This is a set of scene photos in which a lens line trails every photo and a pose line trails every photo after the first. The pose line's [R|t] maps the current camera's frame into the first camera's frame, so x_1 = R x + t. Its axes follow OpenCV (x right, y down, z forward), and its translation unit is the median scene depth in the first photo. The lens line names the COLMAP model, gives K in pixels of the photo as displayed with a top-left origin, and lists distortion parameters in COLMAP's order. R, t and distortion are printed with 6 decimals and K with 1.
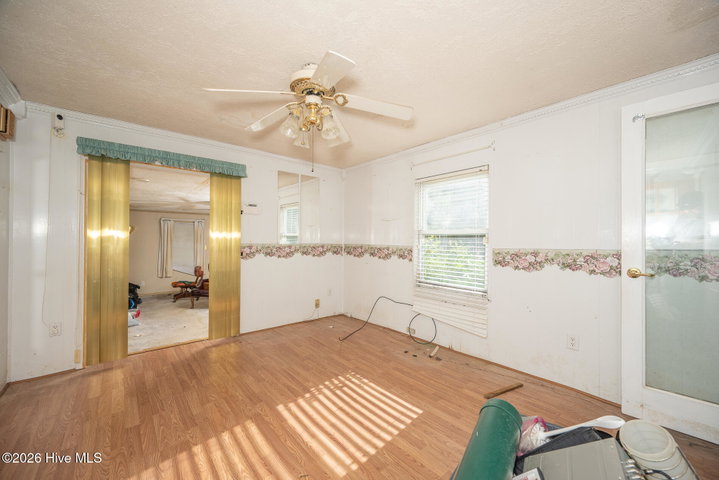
lens RADIAL K [[282.8, 0, 359.0], [0, 282.8, 240.5], [0, 0, 1]] dist [0.000260, 0.000184]
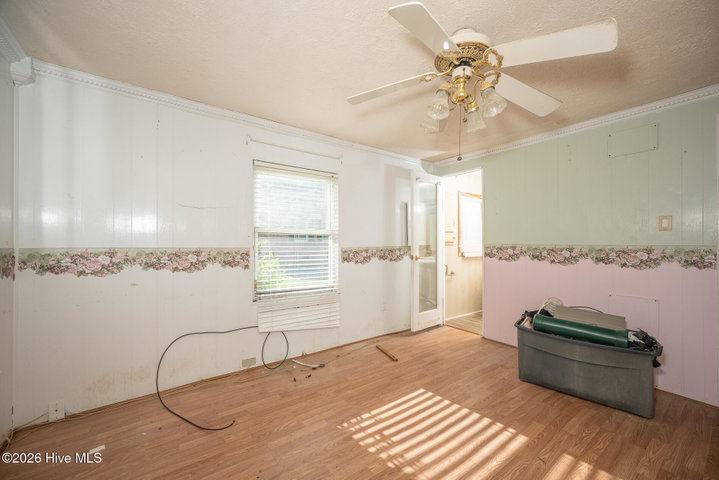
lens RADIAL K [[282.8, 0, 359.0], [0, 282.8, 241.0], [0, 0, 1]] dist [0.000260, 0.000184]
pose [[0.075743, -0.001198, 0.997127, -0.747627], [-0.006932, 0.999974, 0.001728, -0.001469], [-0.997103, -0.007043, 0.075733, 0.923278]]
